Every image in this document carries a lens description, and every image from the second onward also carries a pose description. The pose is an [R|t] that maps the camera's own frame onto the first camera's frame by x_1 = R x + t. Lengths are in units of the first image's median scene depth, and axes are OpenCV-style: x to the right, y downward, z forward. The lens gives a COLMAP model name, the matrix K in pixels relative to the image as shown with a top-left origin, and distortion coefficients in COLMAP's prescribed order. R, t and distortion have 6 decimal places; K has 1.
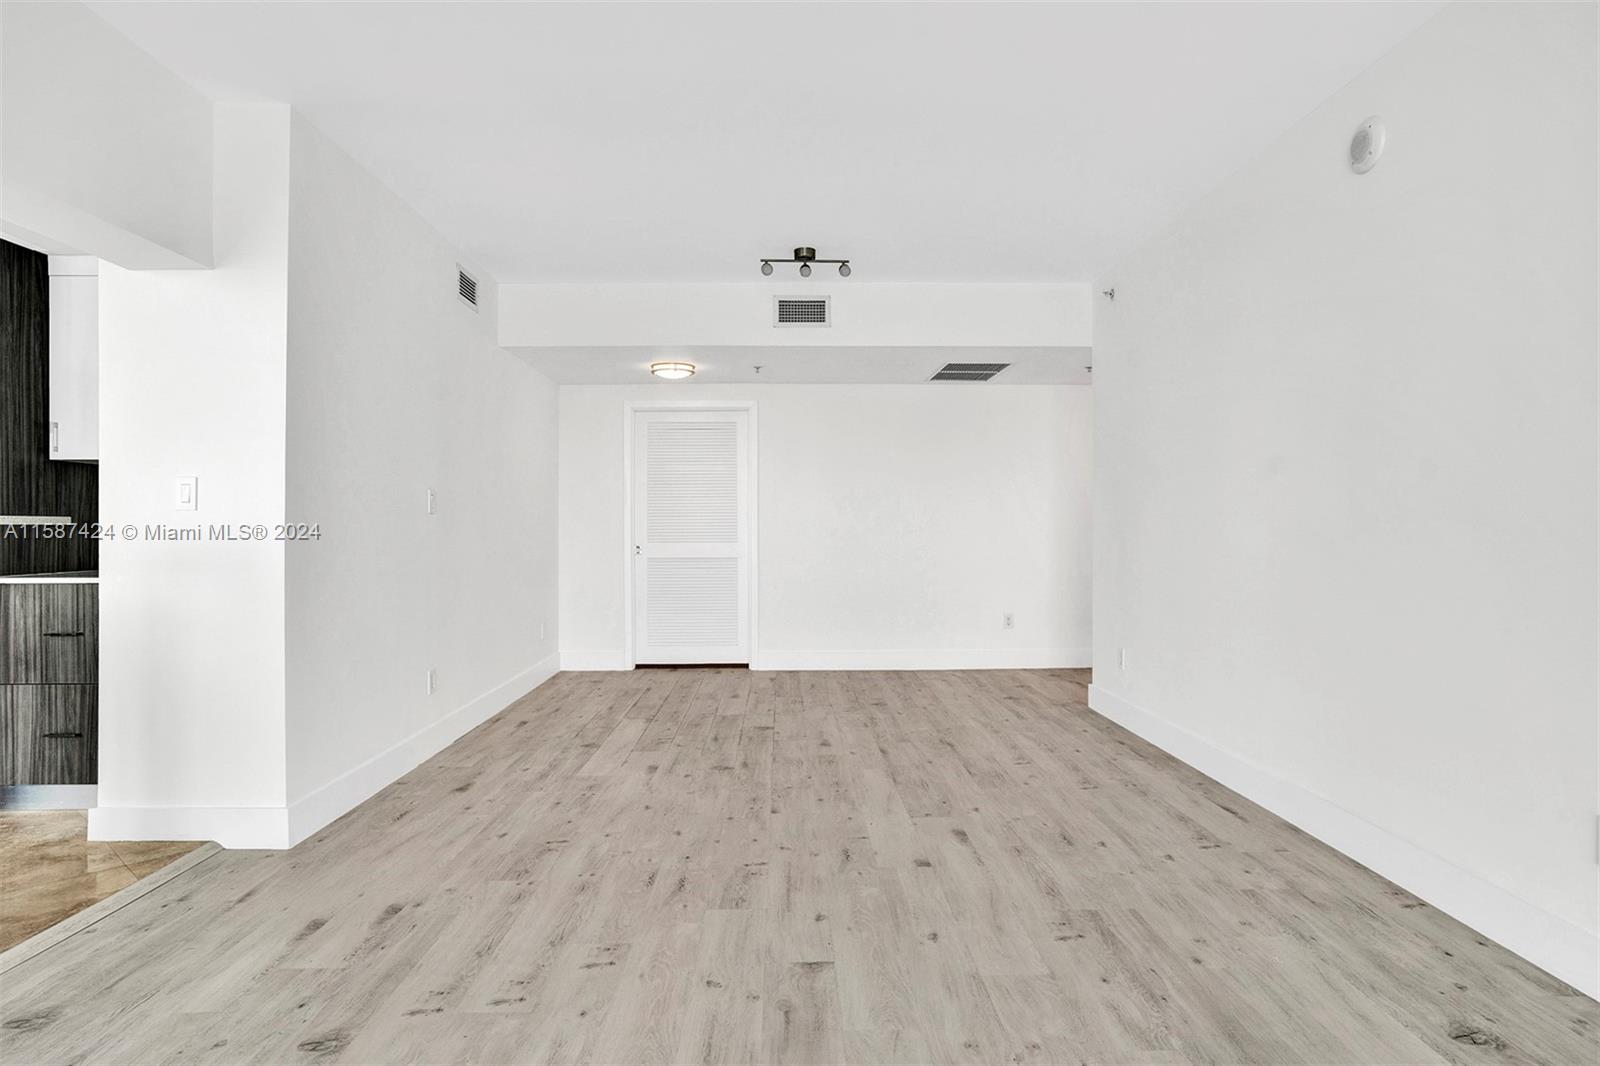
lens RADIAL K [[884.2, 0, 801.1], [0, 884.2, 528.2], [0, 0, 1]] dist [-0.059911, 0.041556]
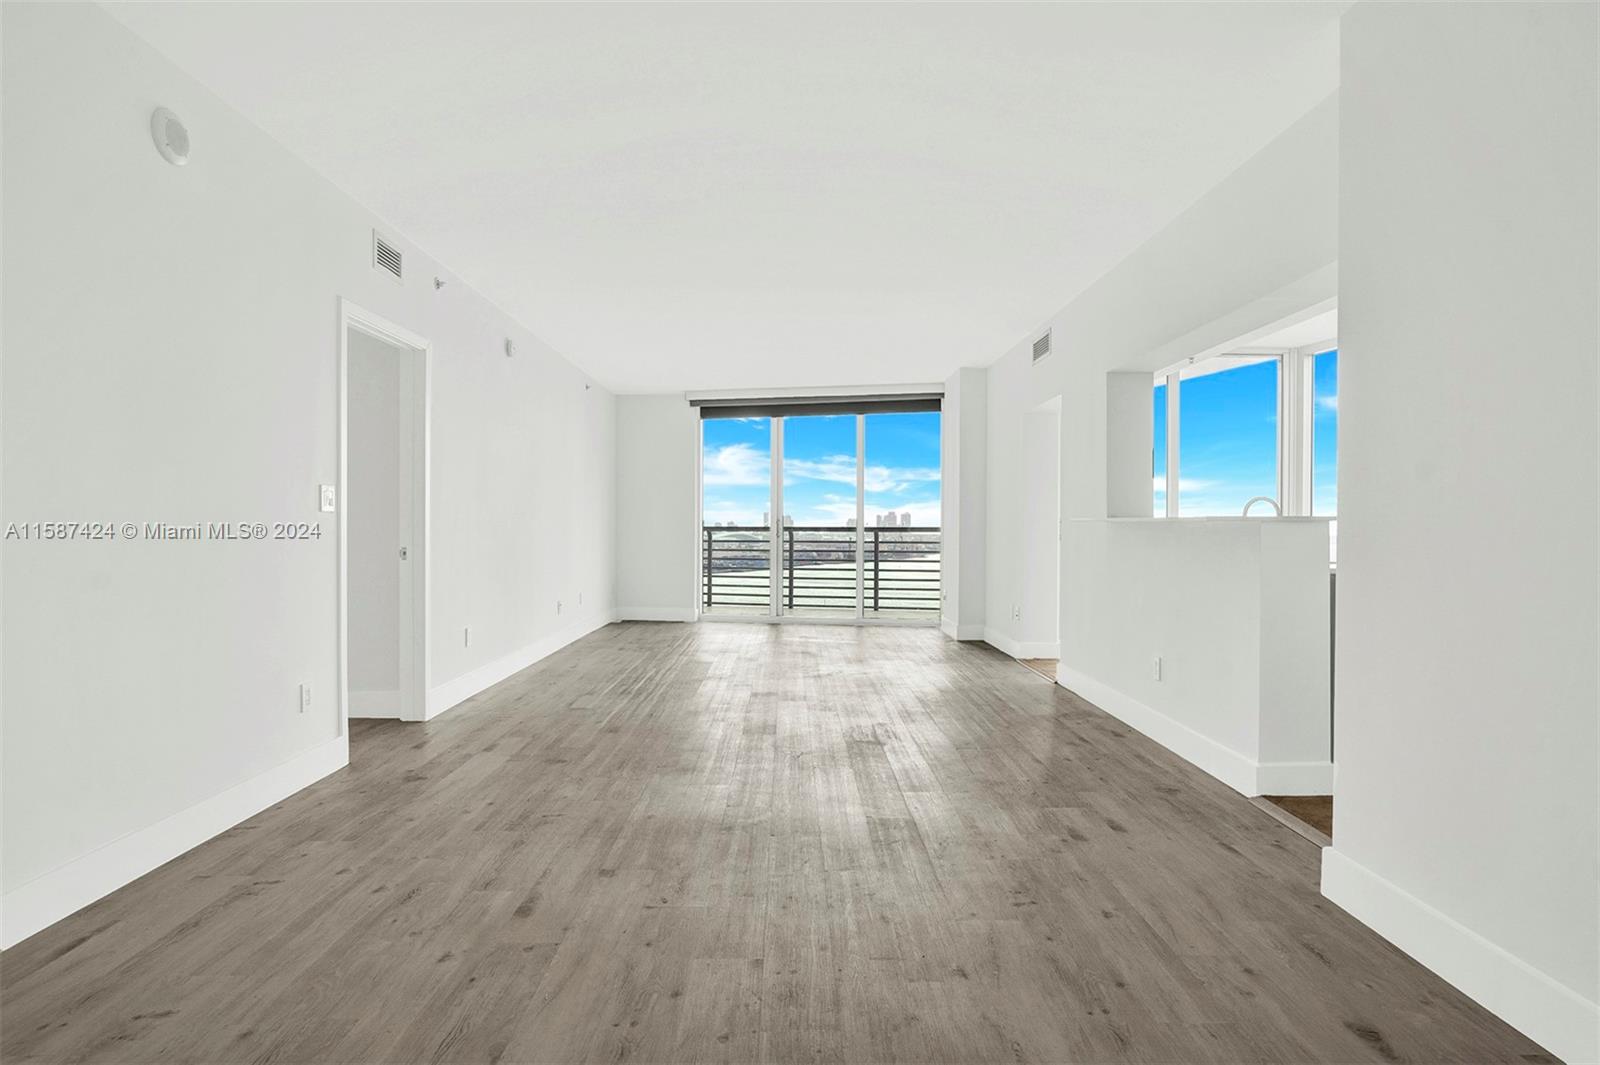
lens RADIAL K [[905.0, 0, 800.0], [0, 905.0, 532.5], [0, 0, 1]] dist [-0.059415, 0.048837]
pose [[-0.999962, -0.002064, 0.008461, -0.074144], [-0.001992, 0.999962, 0.008508, 0.002595], [-0.008478, 0.008491, -0.999928, 1.848208]]
